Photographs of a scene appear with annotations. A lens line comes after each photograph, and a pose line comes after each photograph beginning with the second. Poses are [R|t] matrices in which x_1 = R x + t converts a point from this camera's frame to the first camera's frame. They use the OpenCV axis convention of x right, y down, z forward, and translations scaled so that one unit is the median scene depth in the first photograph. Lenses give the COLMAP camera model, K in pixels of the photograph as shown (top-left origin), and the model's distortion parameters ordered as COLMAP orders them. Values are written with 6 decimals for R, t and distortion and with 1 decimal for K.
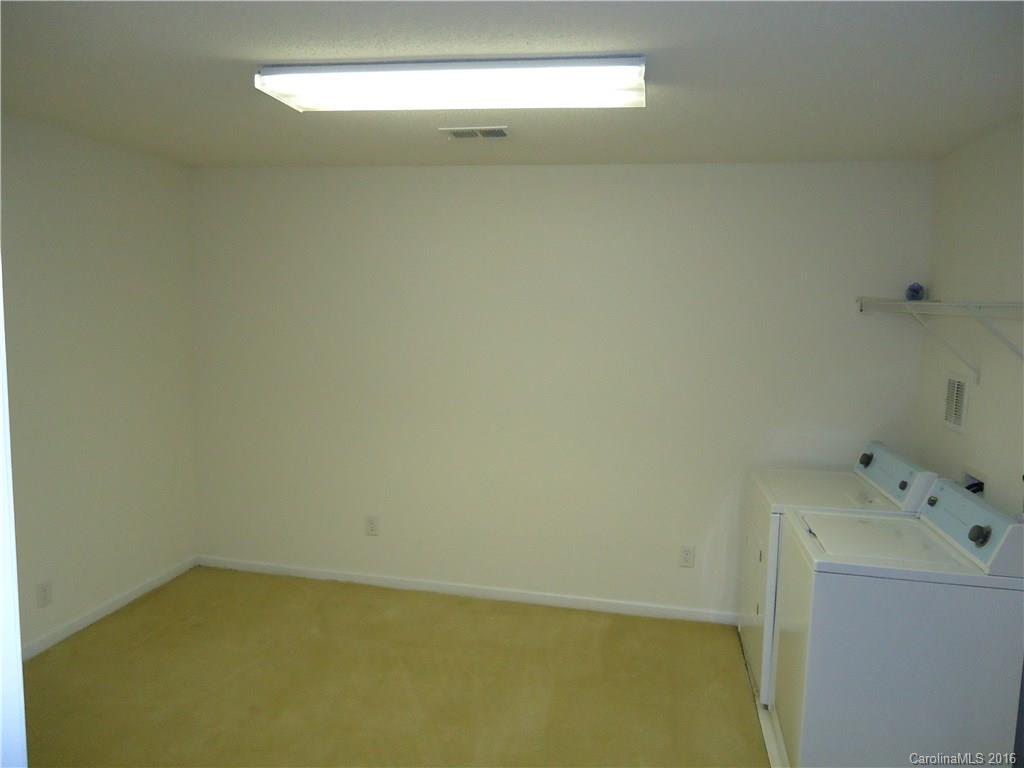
lens RADIAL K [[748.2, 0, 512.0], [0, 748.2, 384.0], [0, 0, 1]] dist [-0.000307, 0.000645]
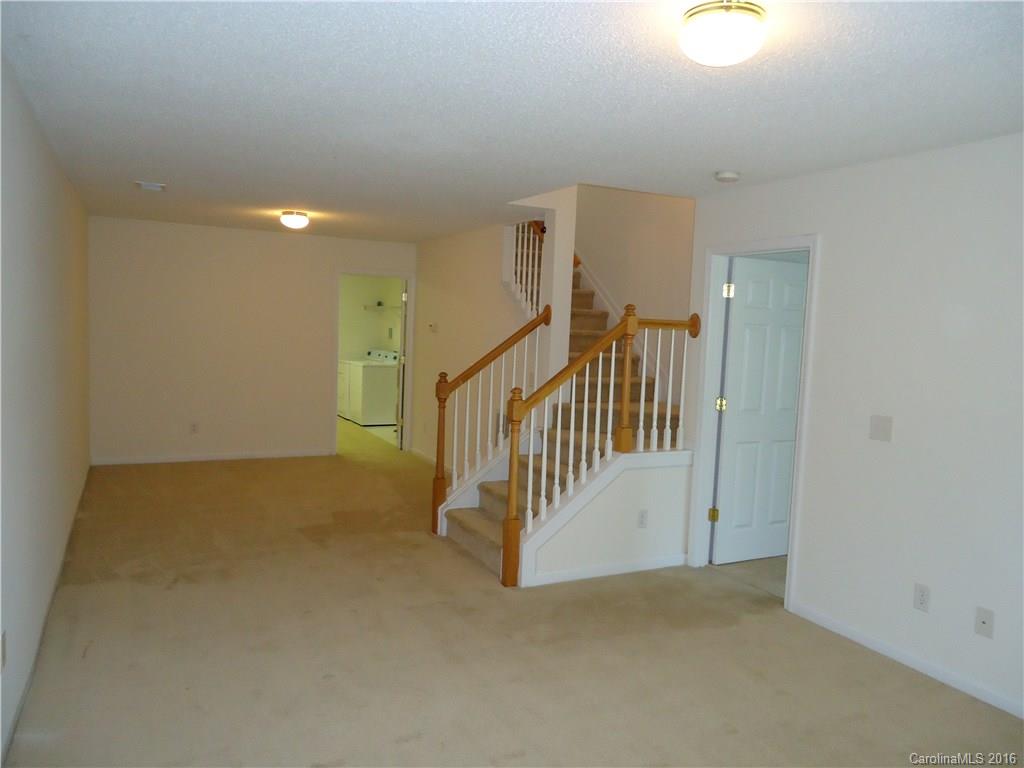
lens RADIAL K [[748.2, 0, 512.0], [0, 748.2, 384.0], [0, 0, 1]] dist [-0.000307, 0.000645]
pose [[0.792637, -0.048279, 0.607780, -1.191325], [0.055117, 0.998452, 0.007431, 0.279541], [-0.607198, 0.027609, 0.794071, -2.294871]]
